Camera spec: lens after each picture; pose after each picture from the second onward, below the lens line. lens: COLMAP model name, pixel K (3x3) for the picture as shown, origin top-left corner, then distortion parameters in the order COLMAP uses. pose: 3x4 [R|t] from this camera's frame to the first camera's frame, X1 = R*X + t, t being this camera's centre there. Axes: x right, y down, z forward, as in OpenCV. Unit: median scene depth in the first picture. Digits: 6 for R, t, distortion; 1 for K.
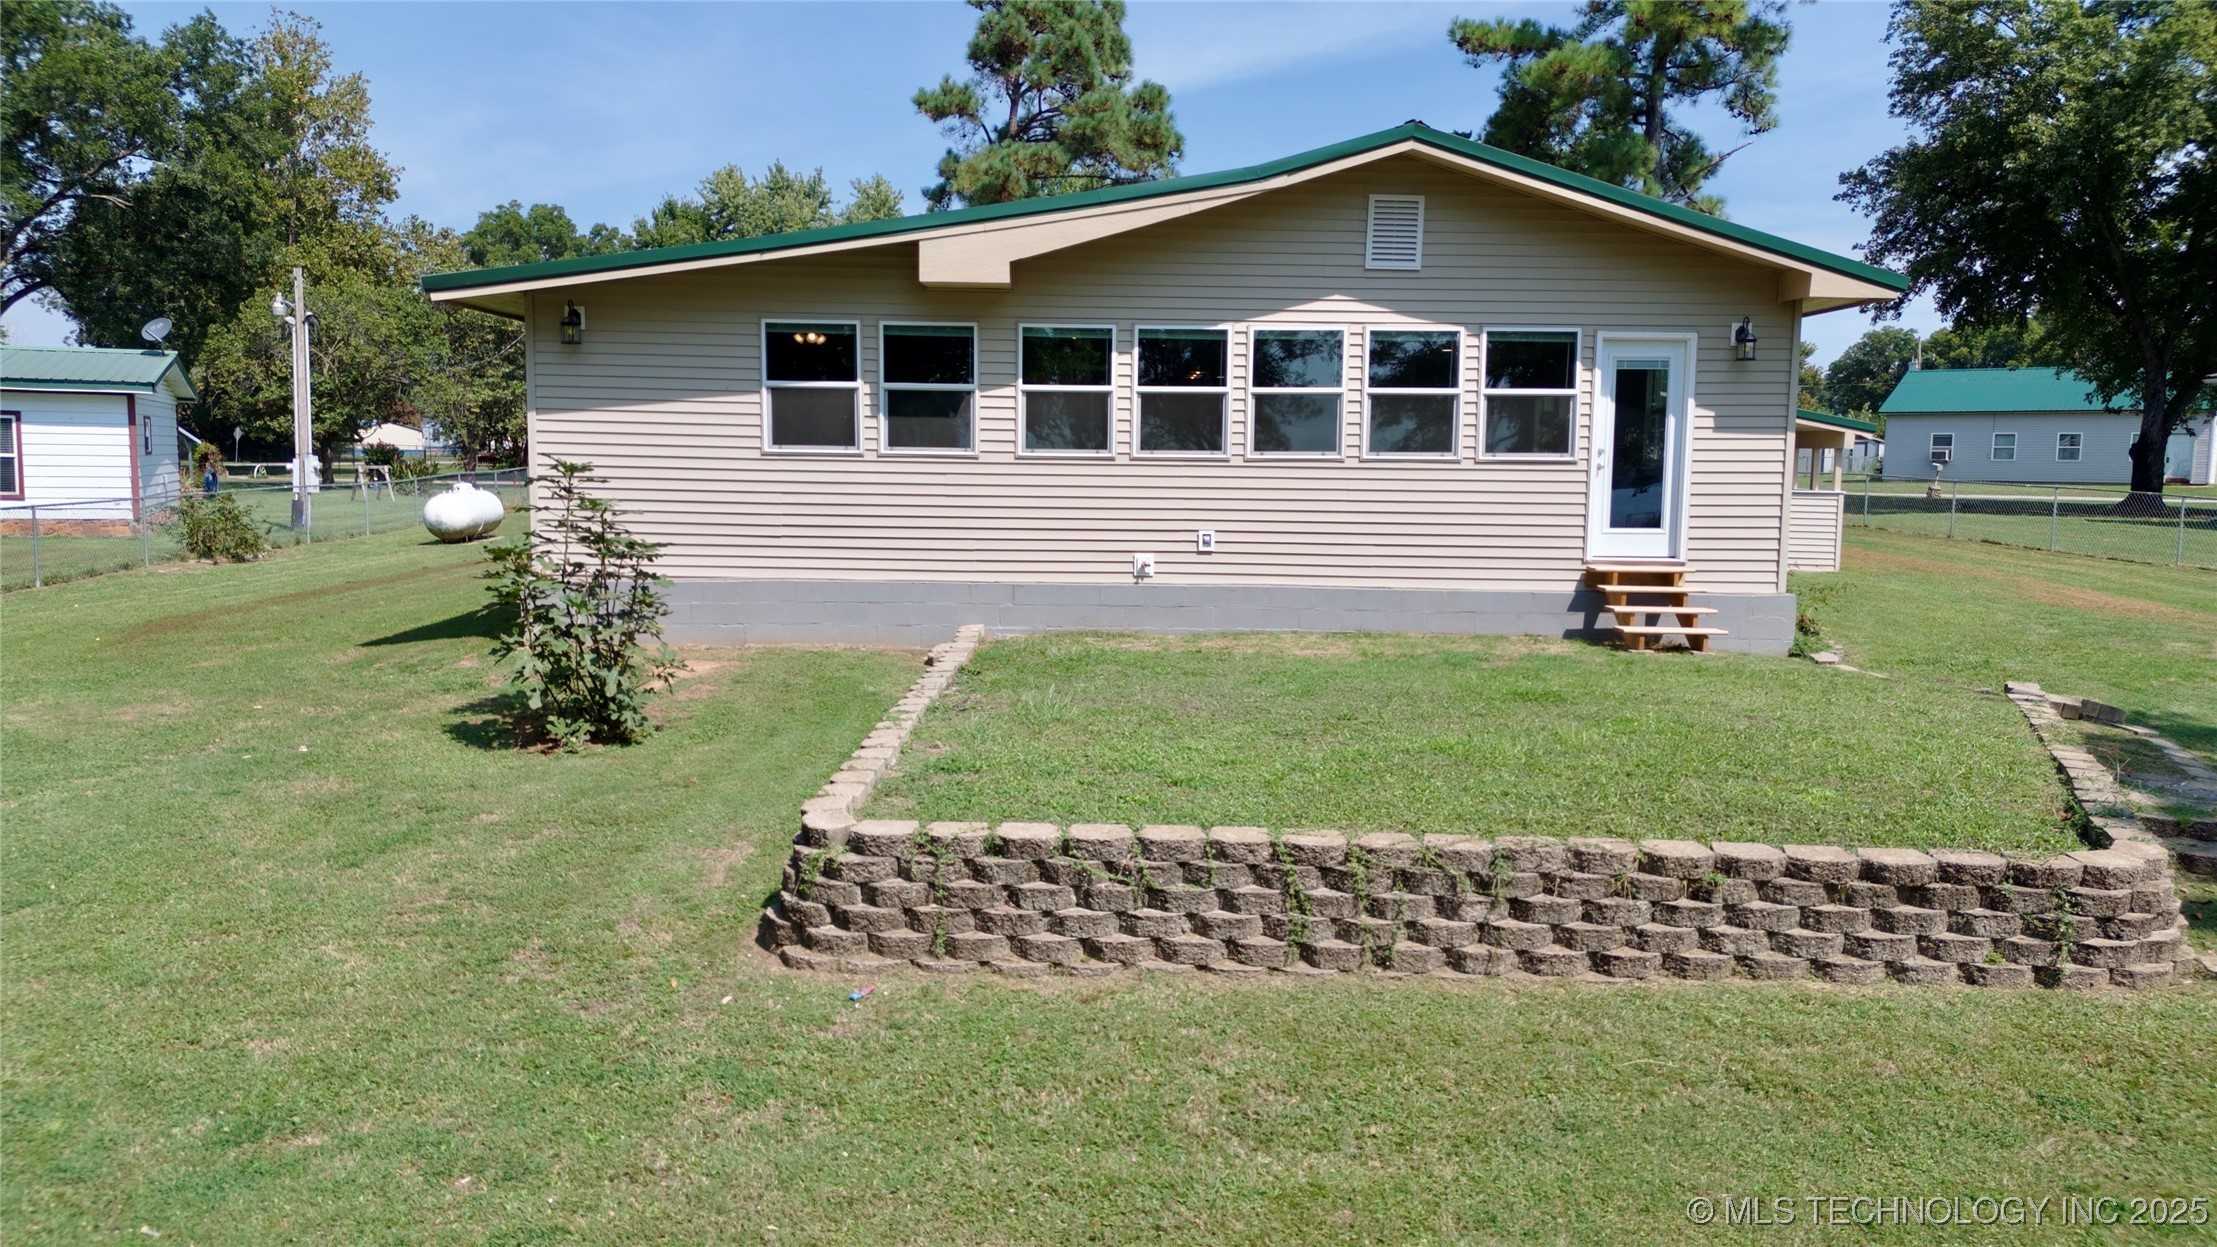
lens RADIAL K [[1549.8, 0, 1111.0], [0, 1549.8, 629.4], [0, 0, 1]] dist [0.070225, -0.062041]
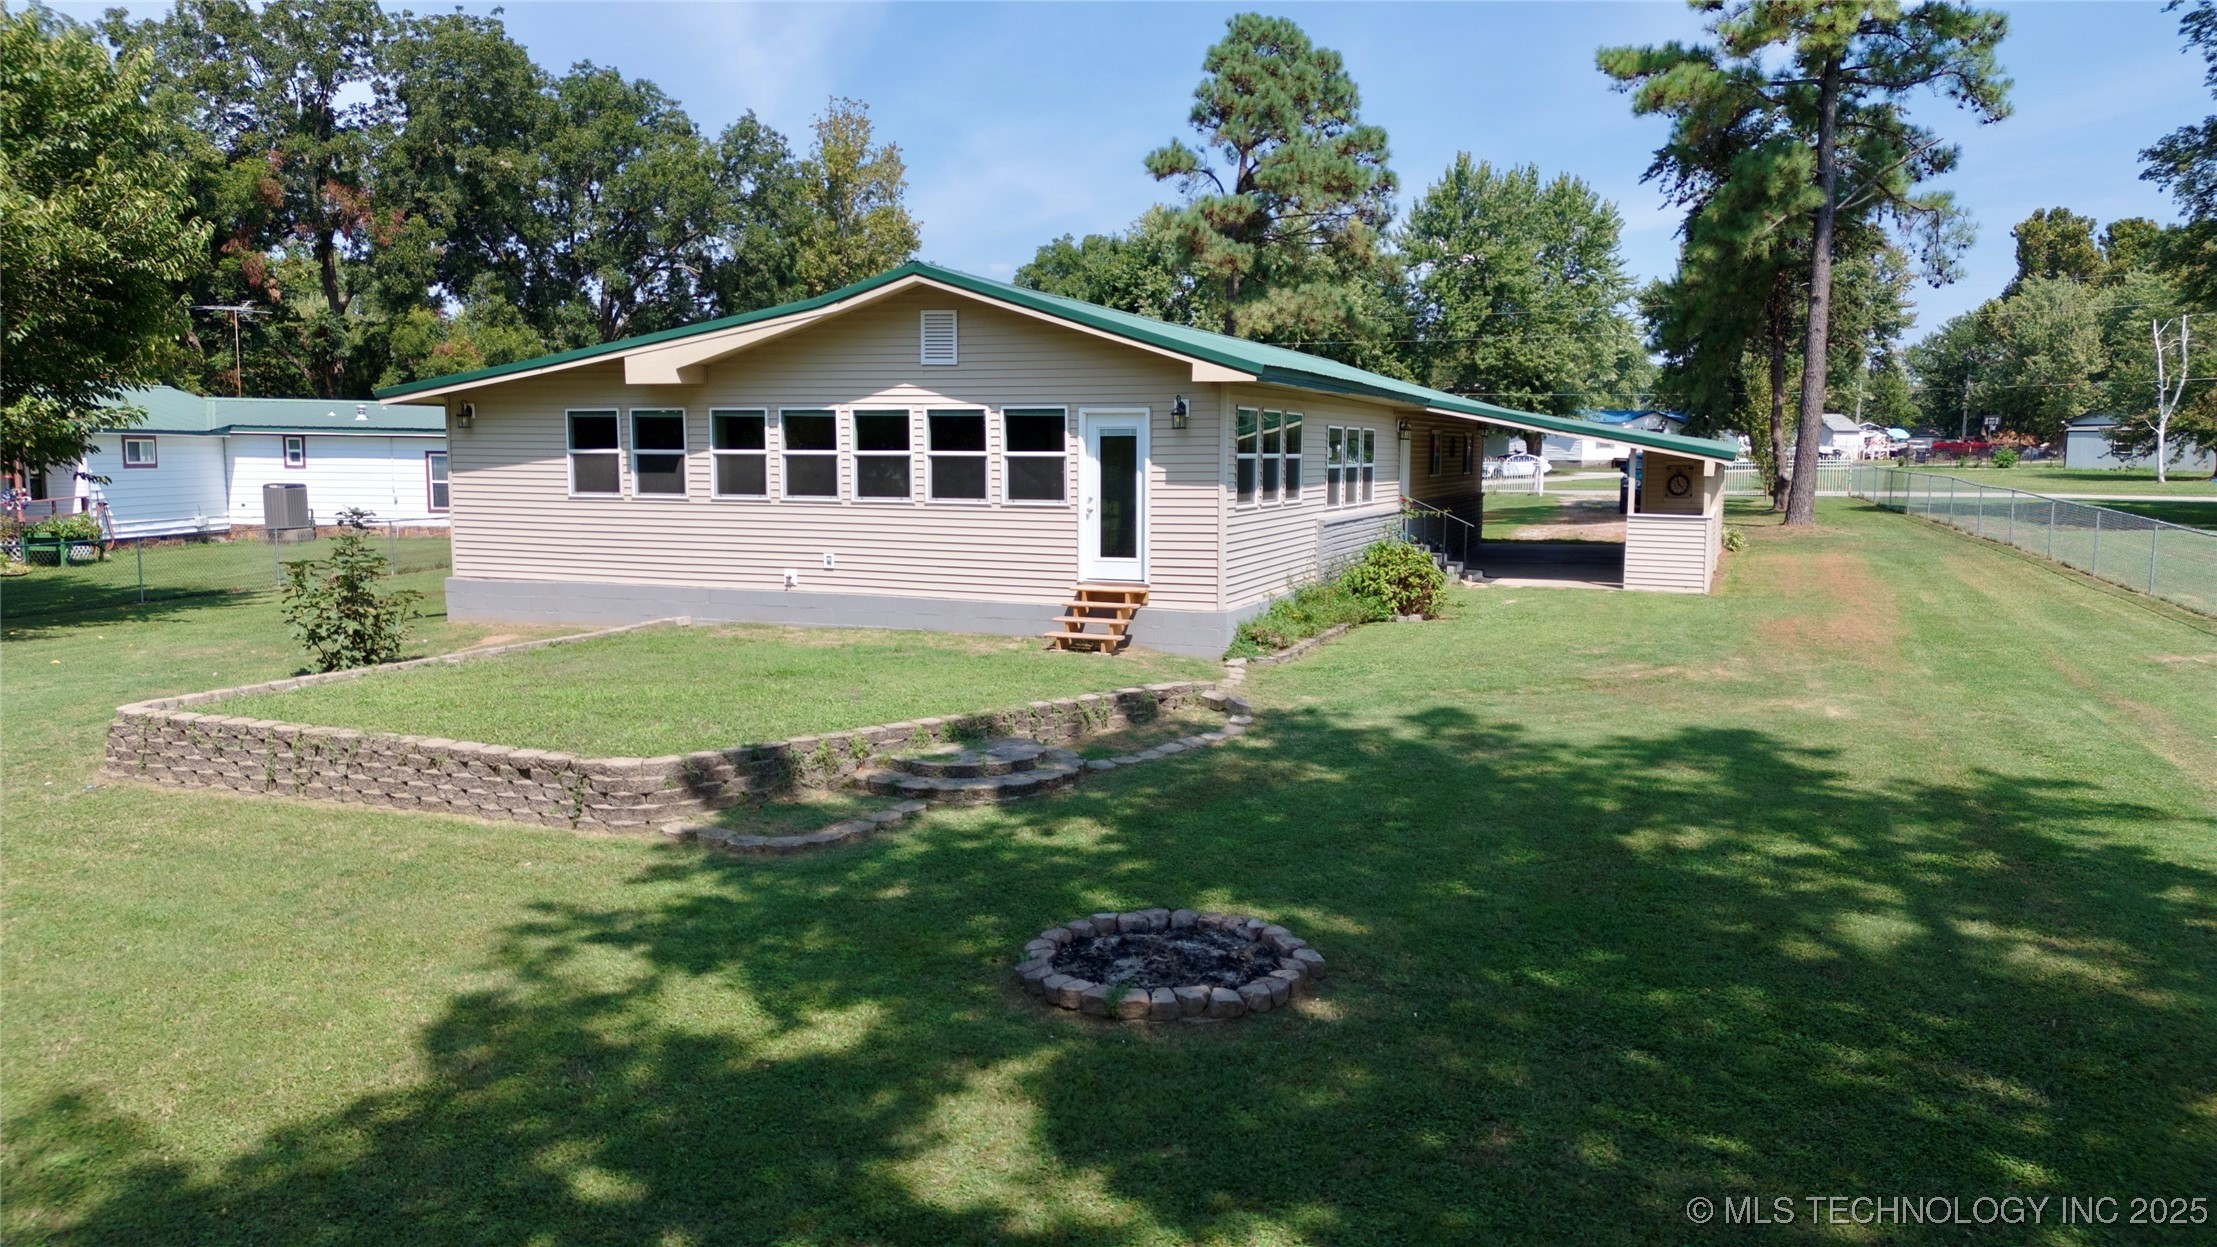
lens RADIAL K [[1549.8, 0, 1118.4], [0, 1549.8, 640.1], [0, 0, 1]] dist [0.070225, -0.062041]
pose [[0.925509, 0.037328, -0.376882, 0.837989], [-0.033628, 0.999300, 0.016394, -0.017849], [0.377230, -0.002499, 0.926116, -0.195922]]
